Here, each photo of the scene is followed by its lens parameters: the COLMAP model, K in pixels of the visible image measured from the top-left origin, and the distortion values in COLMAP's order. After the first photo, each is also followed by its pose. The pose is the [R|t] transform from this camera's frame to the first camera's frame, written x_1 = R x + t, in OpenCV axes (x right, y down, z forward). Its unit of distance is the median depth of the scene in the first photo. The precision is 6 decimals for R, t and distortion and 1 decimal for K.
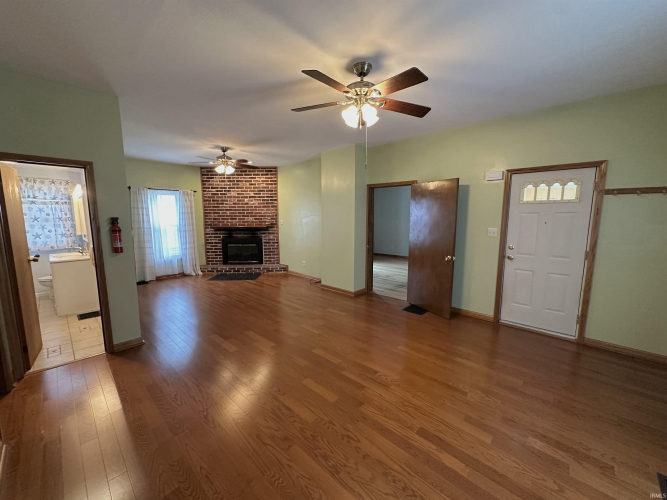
lens RADIAL K [[266.7, 0, 332.3], [0, 266.7, 250.1], [0, 0, 1]] dist [-0.003304, 0.001217]
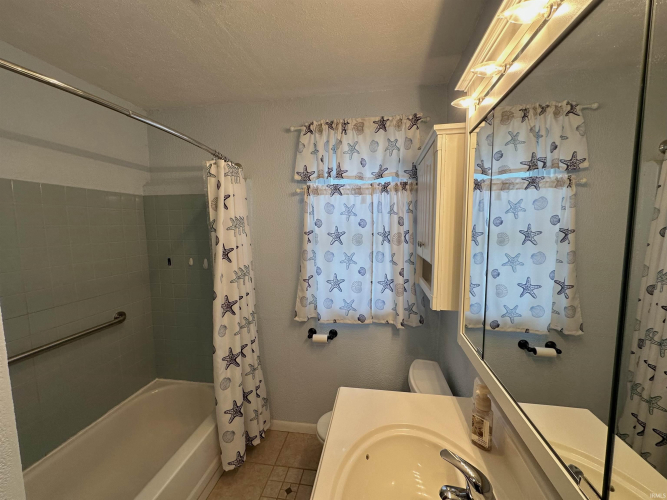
lens RADIAL K [[266.7, 0, 334.3], [0, 266.7, 251.4], [0, 0, 1]] dist [-0.003304, 0.001217]
pose [[0.567487, 0.074992, -0.819960, -0.808719], [-0.097514, 0.994956, 0.023508, -0.102770], [0.817588, 0.066617, 0.571937, 0.780306]]
